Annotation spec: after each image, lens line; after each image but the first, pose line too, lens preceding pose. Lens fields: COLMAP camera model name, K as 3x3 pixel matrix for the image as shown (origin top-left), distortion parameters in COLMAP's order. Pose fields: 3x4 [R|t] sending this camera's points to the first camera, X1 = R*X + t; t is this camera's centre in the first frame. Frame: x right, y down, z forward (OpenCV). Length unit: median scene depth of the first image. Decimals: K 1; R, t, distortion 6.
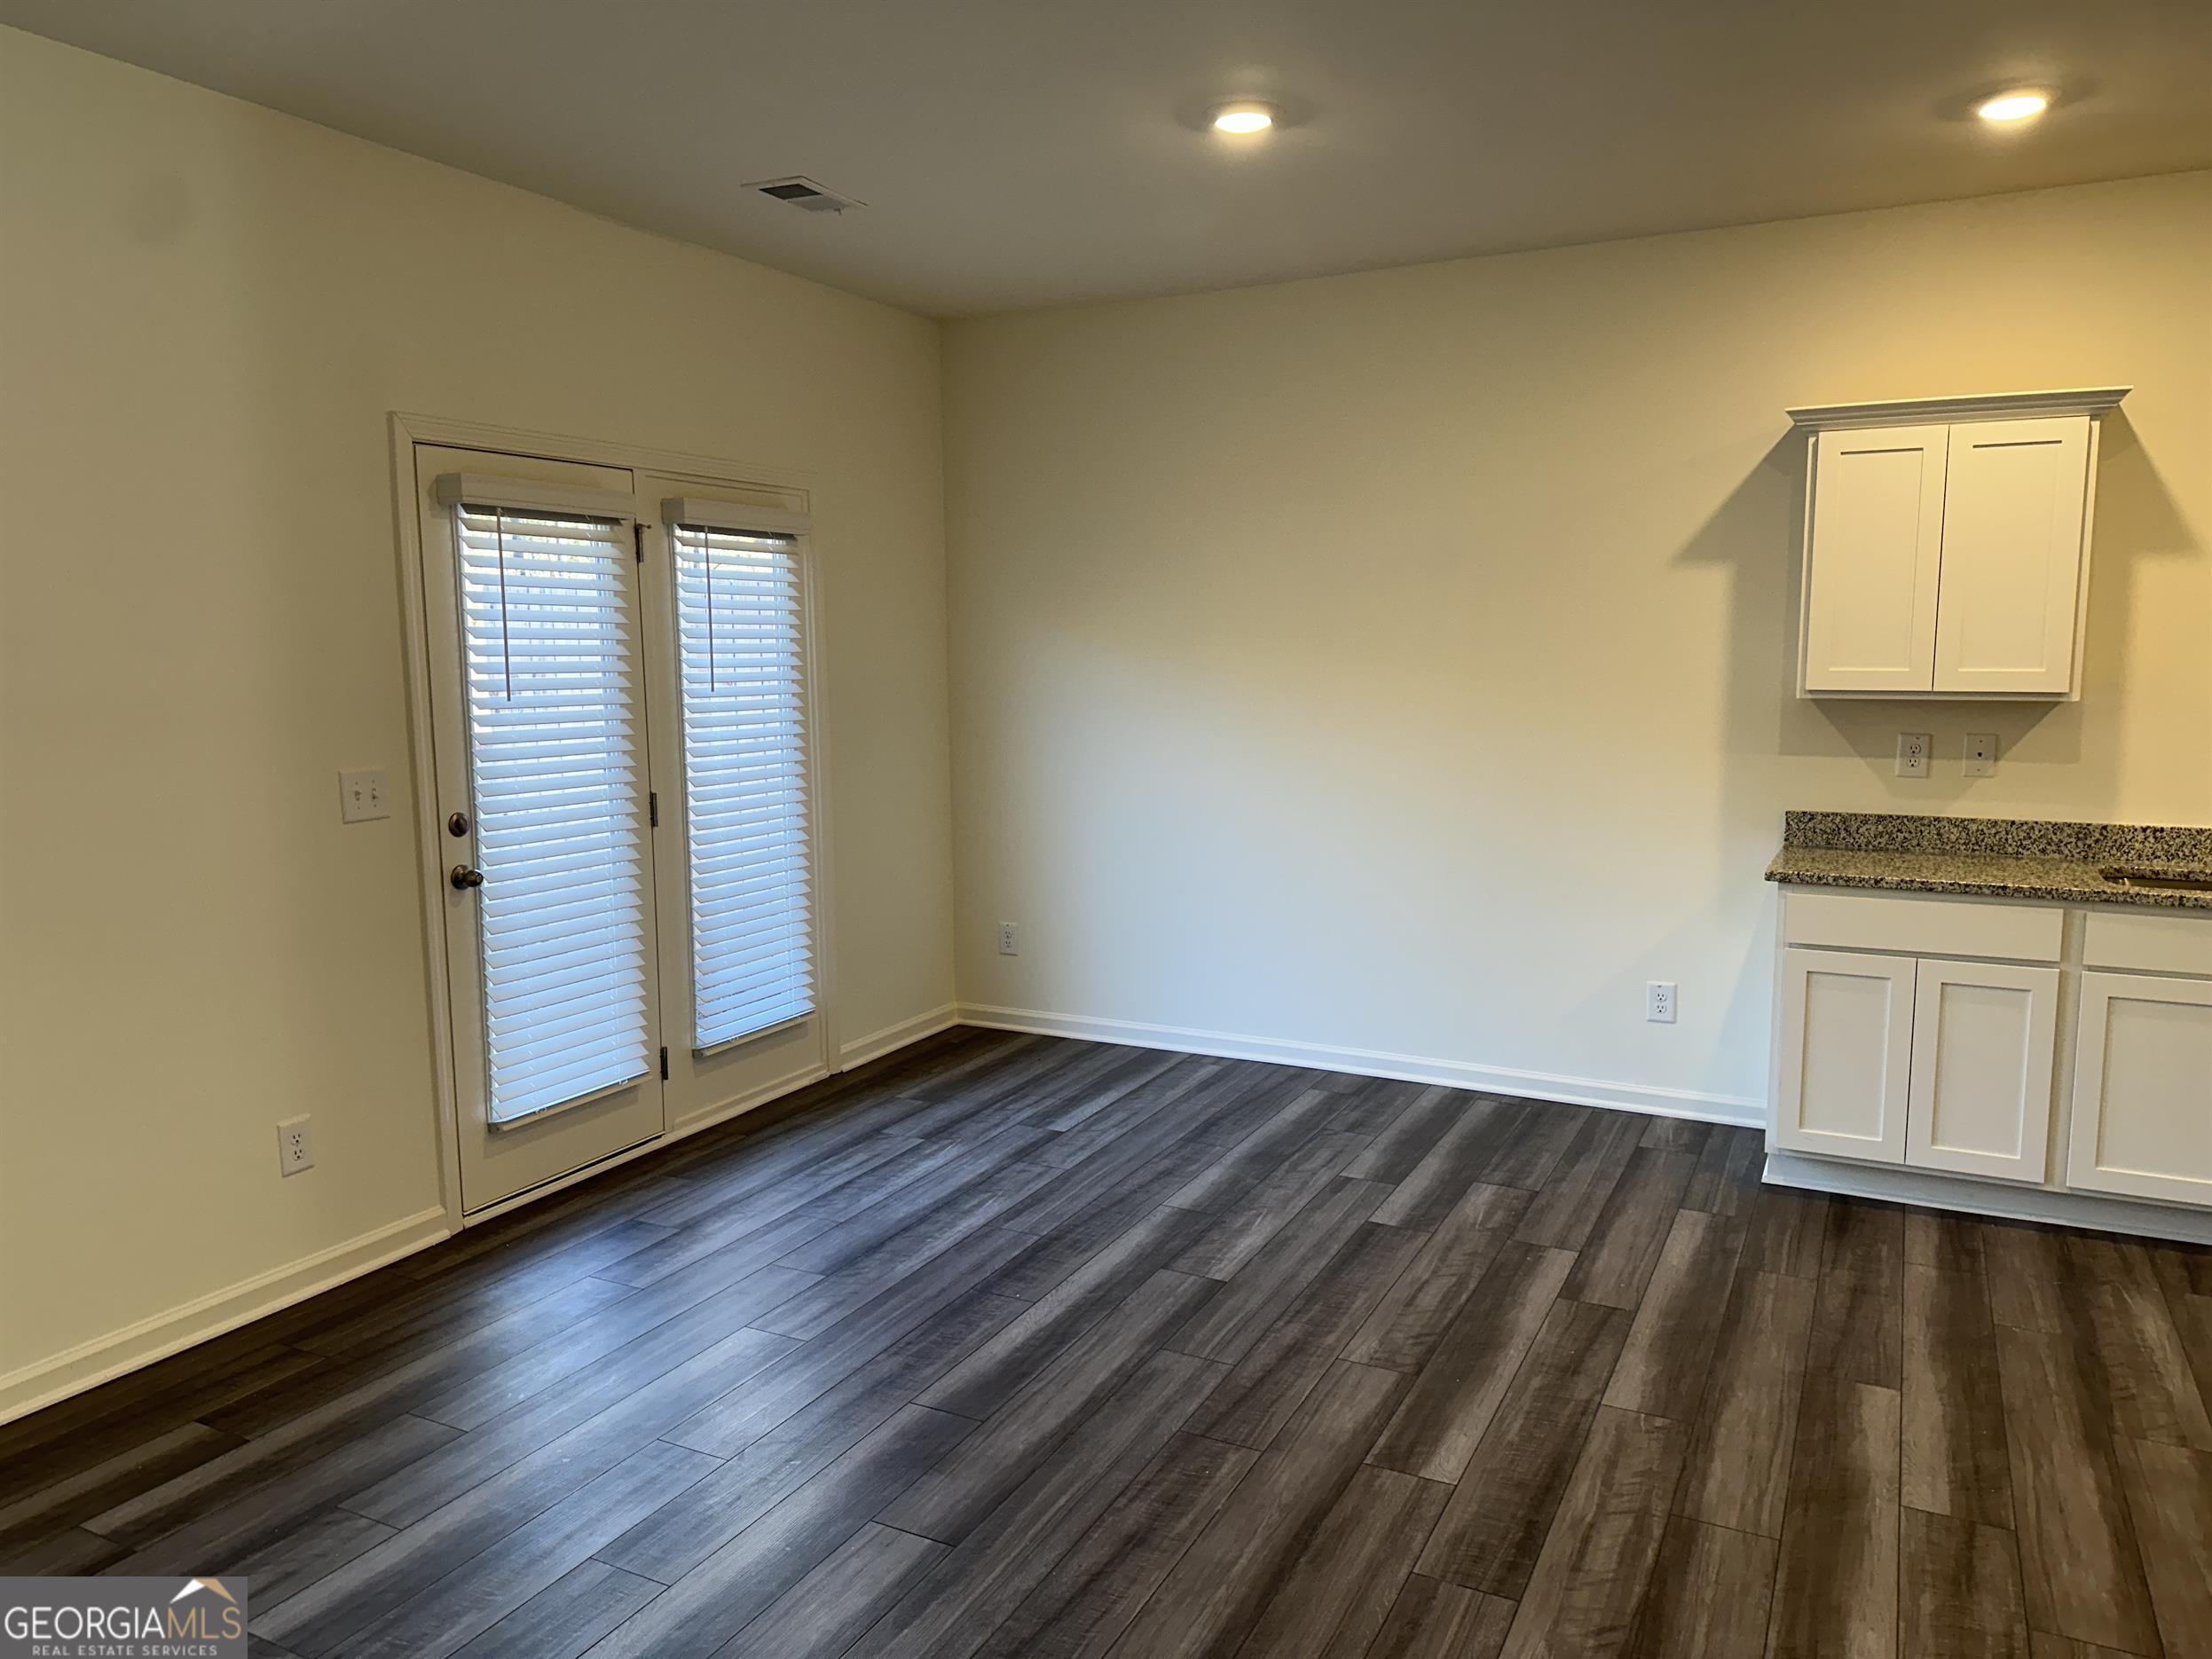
lens RADIAL K [[1606.4, 0, 1103.5], [0, 1606.4, 837.5], [0, 0, 1]] dist [0.096251, 0.001849]
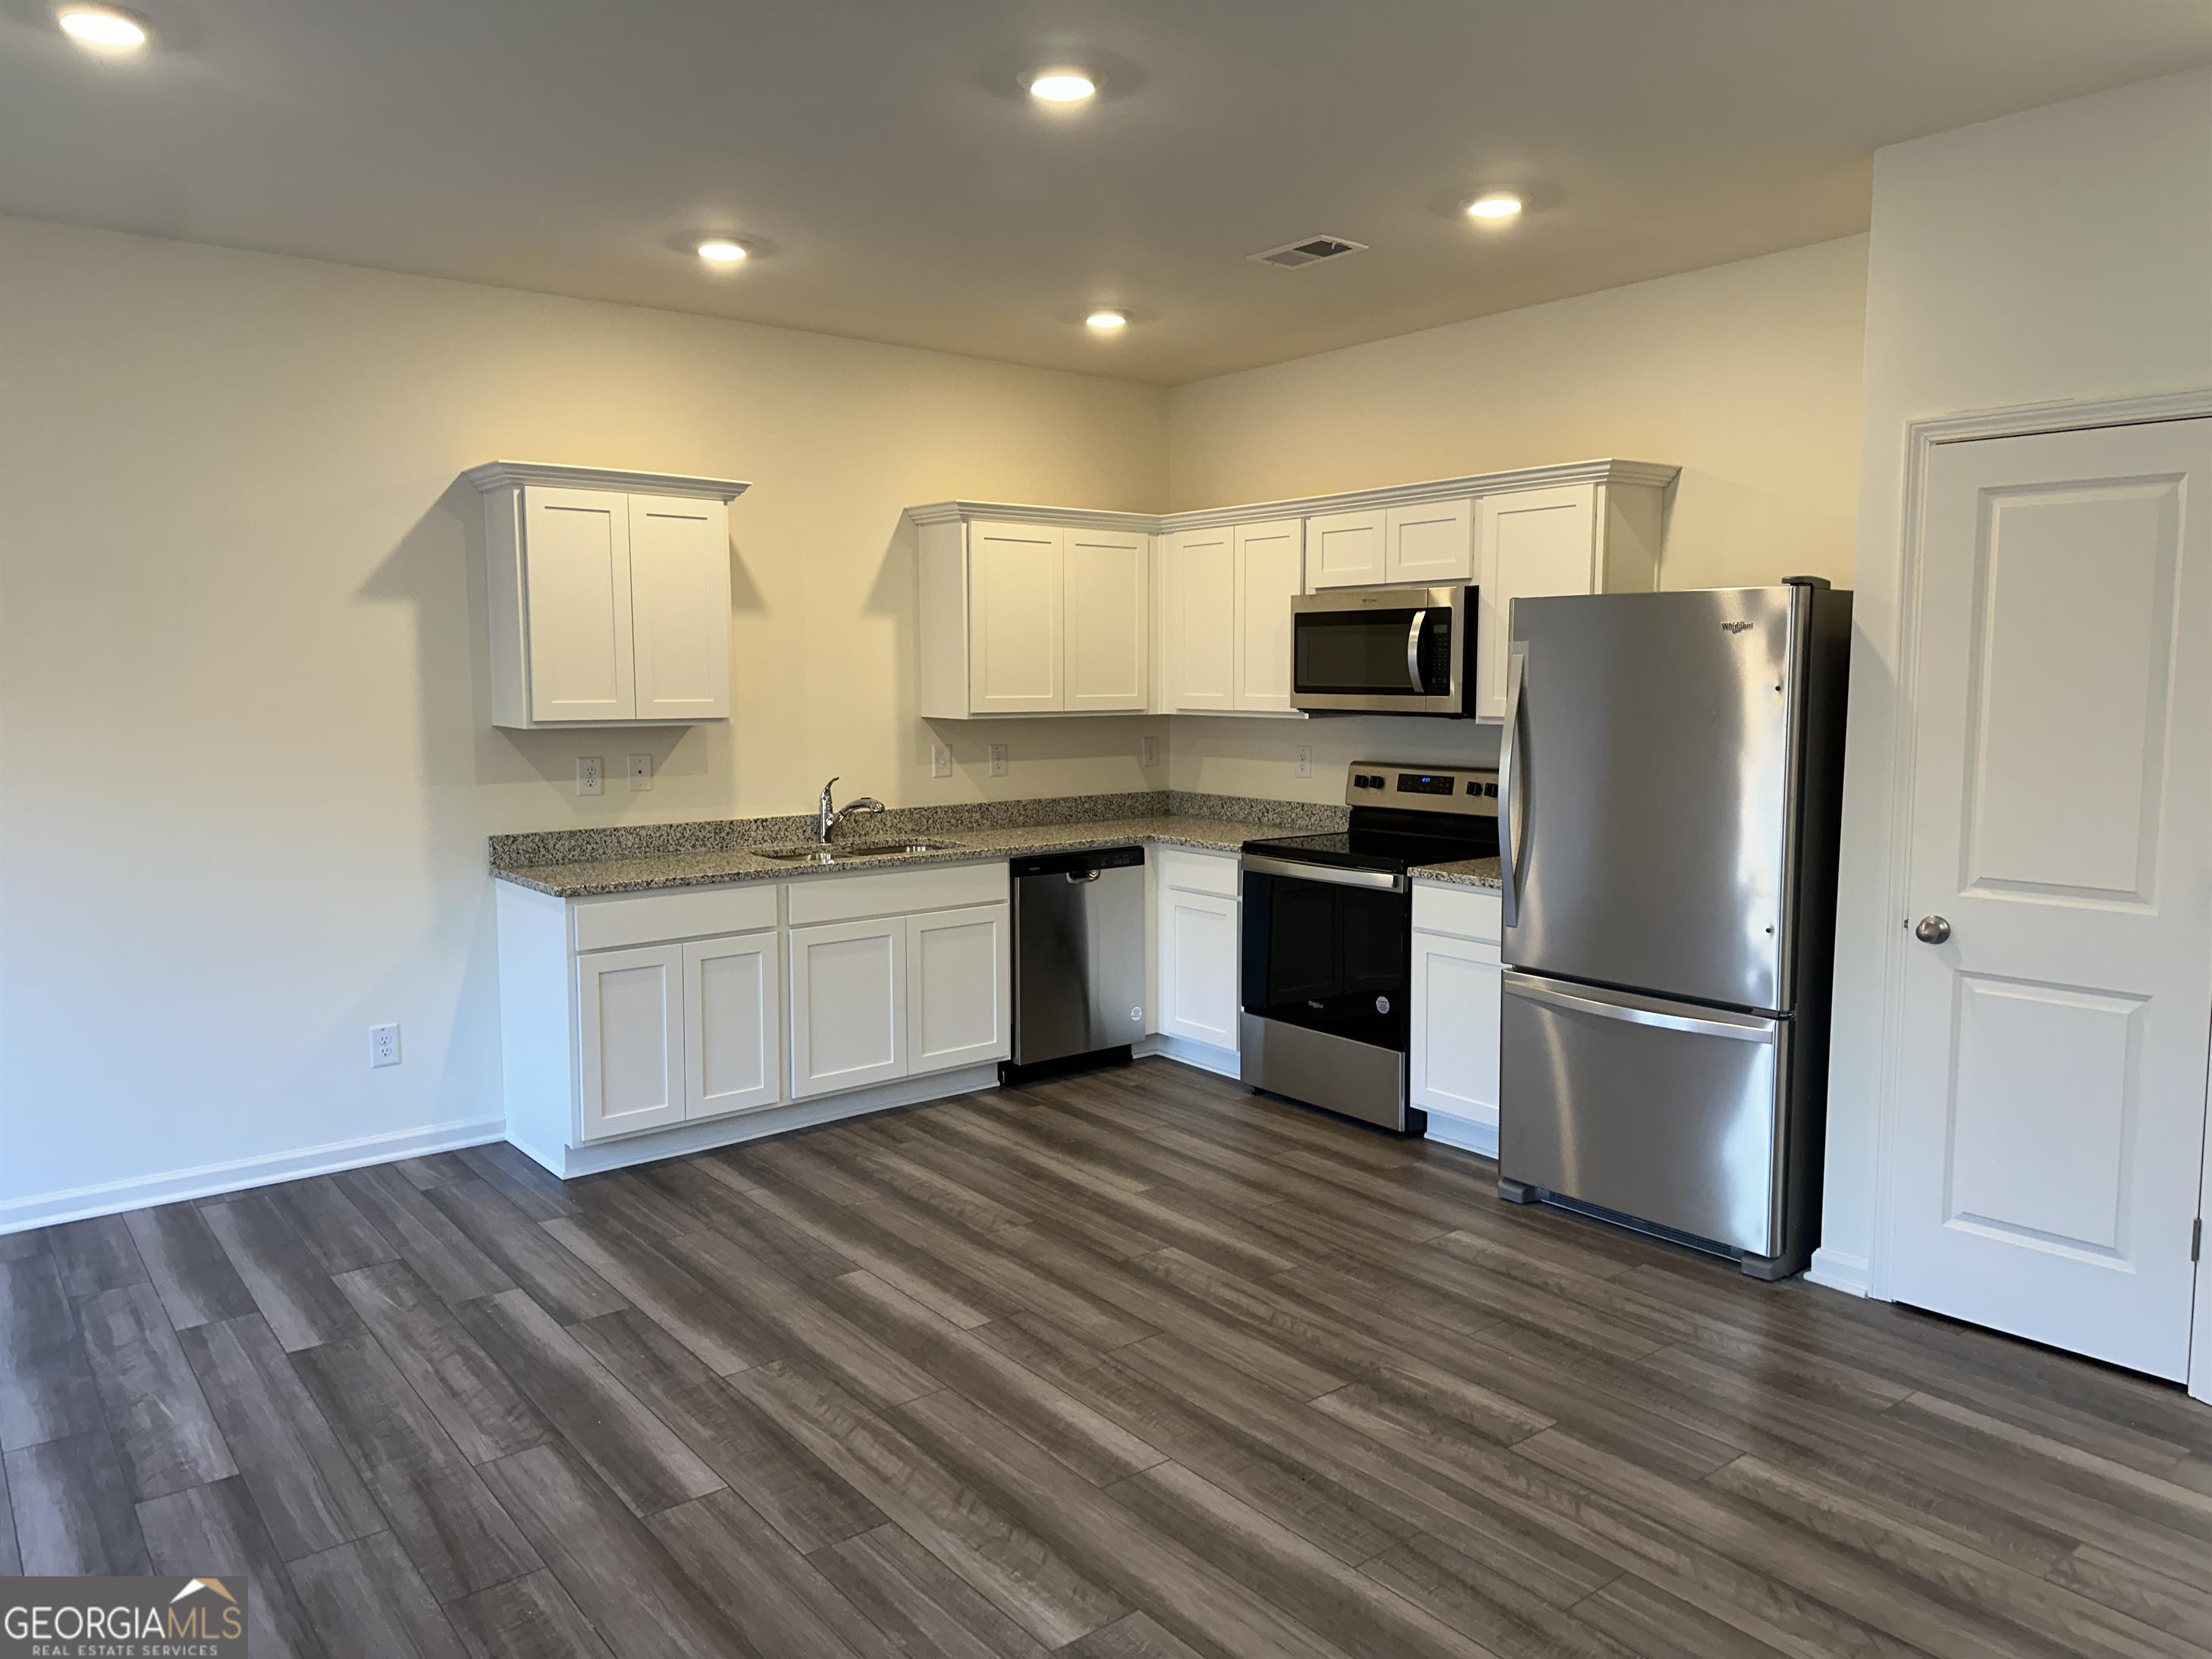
lens RADIAL K [[1606.4, 0, 1095.6], [0, 1606.4, 818.3], [0, 0, 1]] dist [0.096251, 0.001849]
pose [[0.450623, -0.089597, 0.888207, -0.406421], [0.119459, 0.992054, 0.039466, -0.026946], [-0.884685, 0.088320, 0.457746, 0.203122]]
